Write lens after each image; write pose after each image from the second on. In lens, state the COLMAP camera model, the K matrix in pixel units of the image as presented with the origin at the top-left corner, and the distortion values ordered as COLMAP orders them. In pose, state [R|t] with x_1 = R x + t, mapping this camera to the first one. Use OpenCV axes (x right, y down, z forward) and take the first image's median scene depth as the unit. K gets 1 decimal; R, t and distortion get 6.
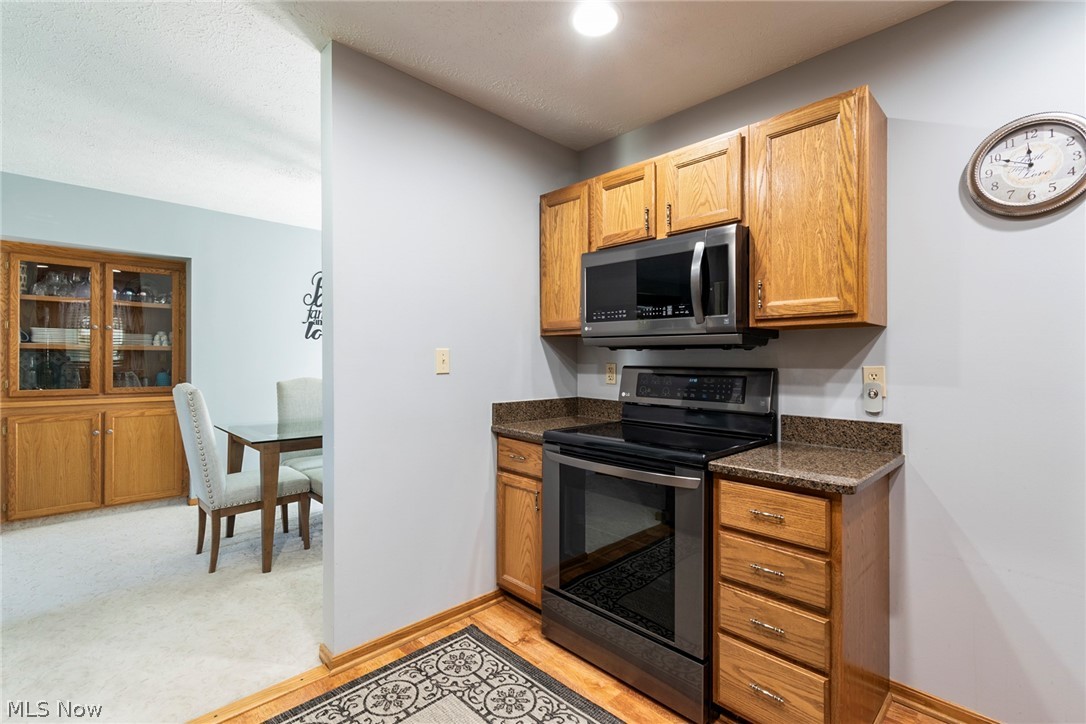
lens RADIAL K [[490.4, 0, 546.0], [0, 490.4, 362.3], [0, 0, 1]] dist [-0.000515, -0.000231]
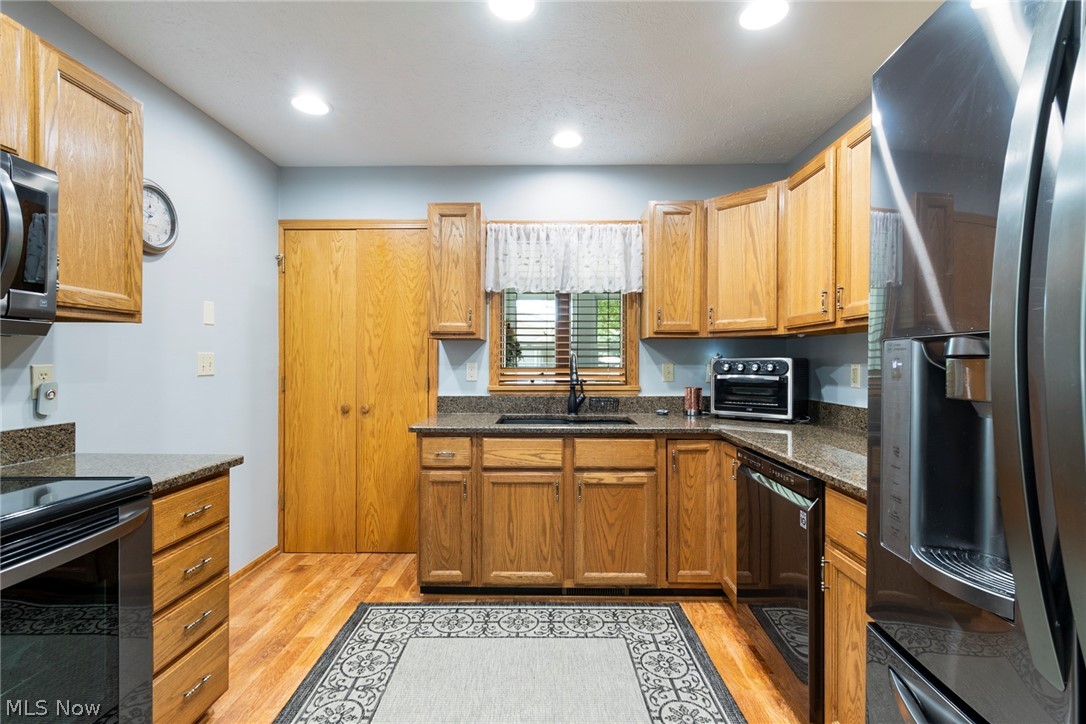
lens RADIAL K [[490.4, 0, 546.0], [0, 490.4, 362.3], [0, 0, 1]] dist [-0.000515, -0.000231]
pose [[-0.707455, -0.008111, 0.706712, -0.669838], [-0.006054, 0.999967, 0.005417, -0.007646], [-0.706733, -0.000446, -0.707480, 1.039835]]
